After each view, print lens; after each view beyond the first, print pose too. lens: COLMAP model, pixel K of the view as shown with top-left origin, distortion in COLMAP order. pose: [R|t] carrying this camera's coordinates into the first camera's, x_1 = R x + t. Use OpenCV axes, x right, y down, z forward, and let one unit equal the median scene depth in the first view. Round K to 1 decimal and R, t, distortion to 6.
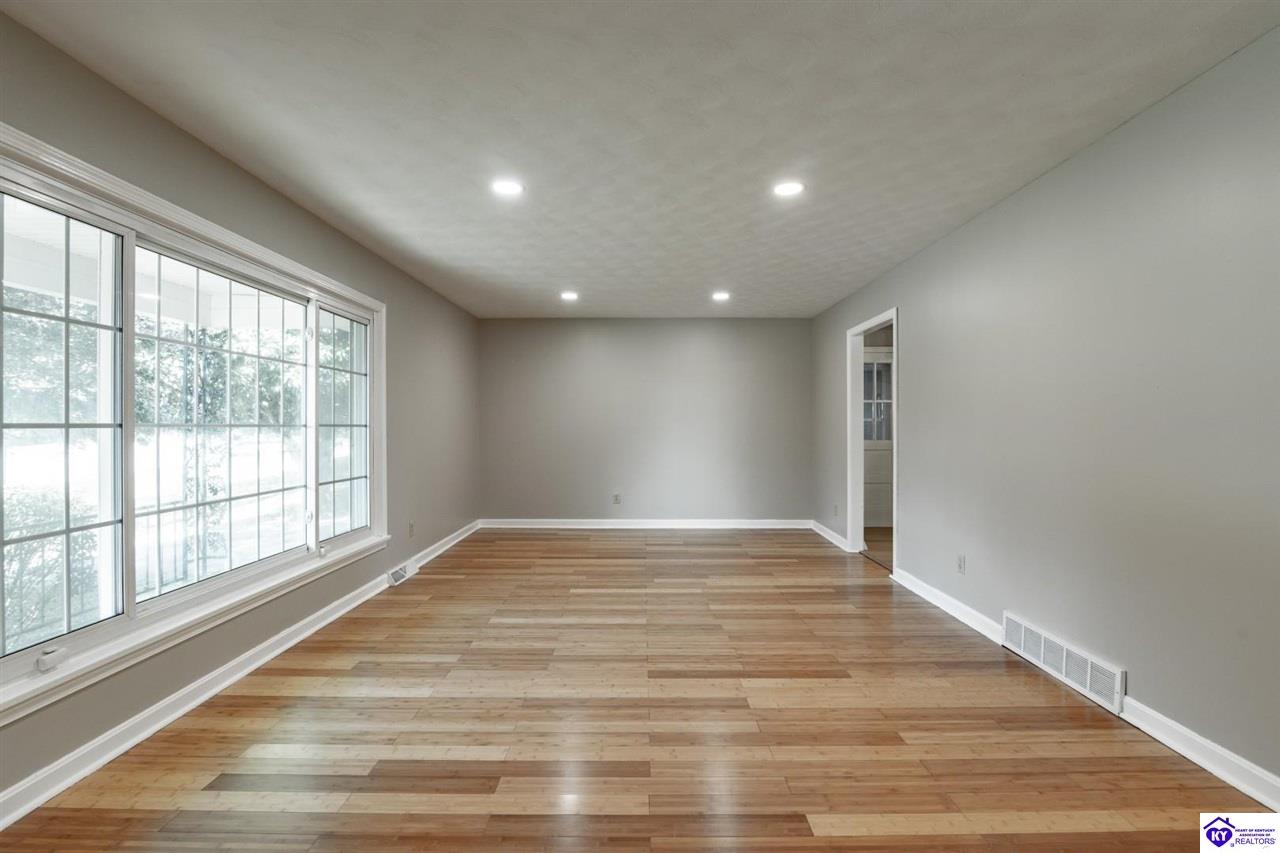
lens RADIAL K [[593.6, 0, 639.6], [0, 593.6, 420.2], [0, 0, 1]] dist [-0.020414, 0.000148]
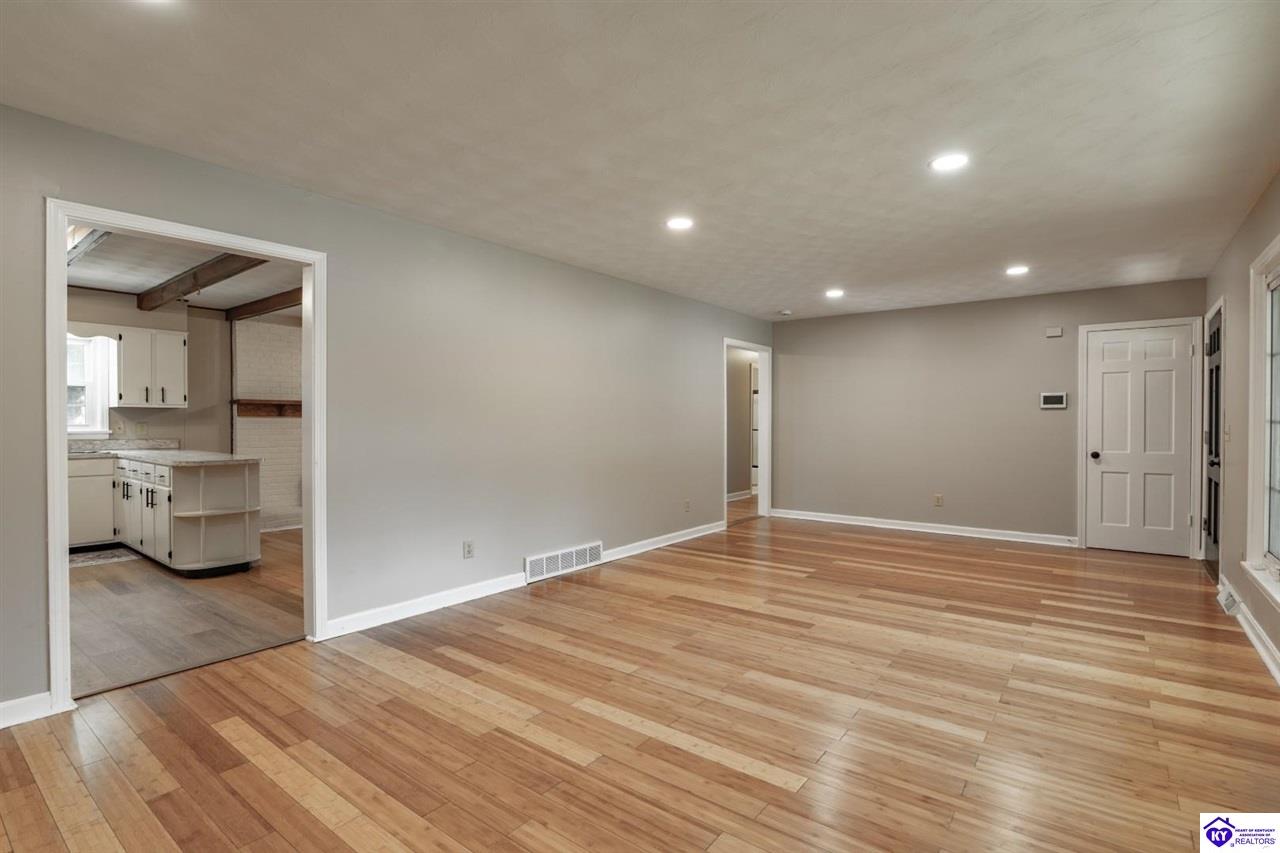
lens RADIAL K [[593.6, 0, 647.9], [0, 593.6, 432.4], [0, 0, 1]] dist [-0.020414, 0.000148]
pose [[-0.793410, -0.008995, 0.608621, -0.404212], [-0.004830, 0.999952, 0.008481, 0.038390], [-0.608668, 0.003789, -0.793416, 1.980183]]
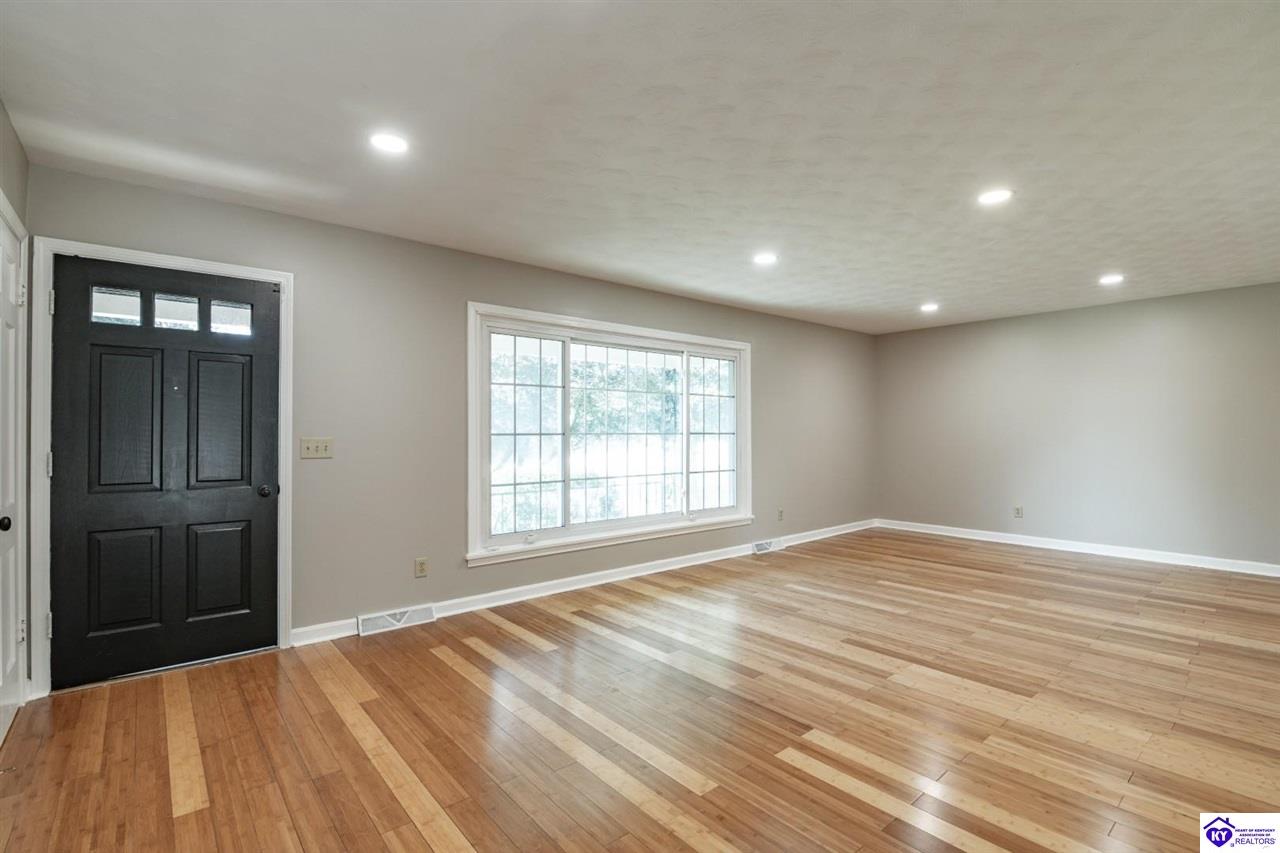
lens RADIAL K [[593.6, 0, 631.0], [0, 593.6, 424.2], [0, 0, 1]] dist [-0.020414, 0.000148]
pose [[0.636421, -0.010124, -0.771276, 0.633493], [0.007973, 0.999947, -0.006547, -0.007813], [0.771301, -0.001982, 0.636468, -0.101592]]
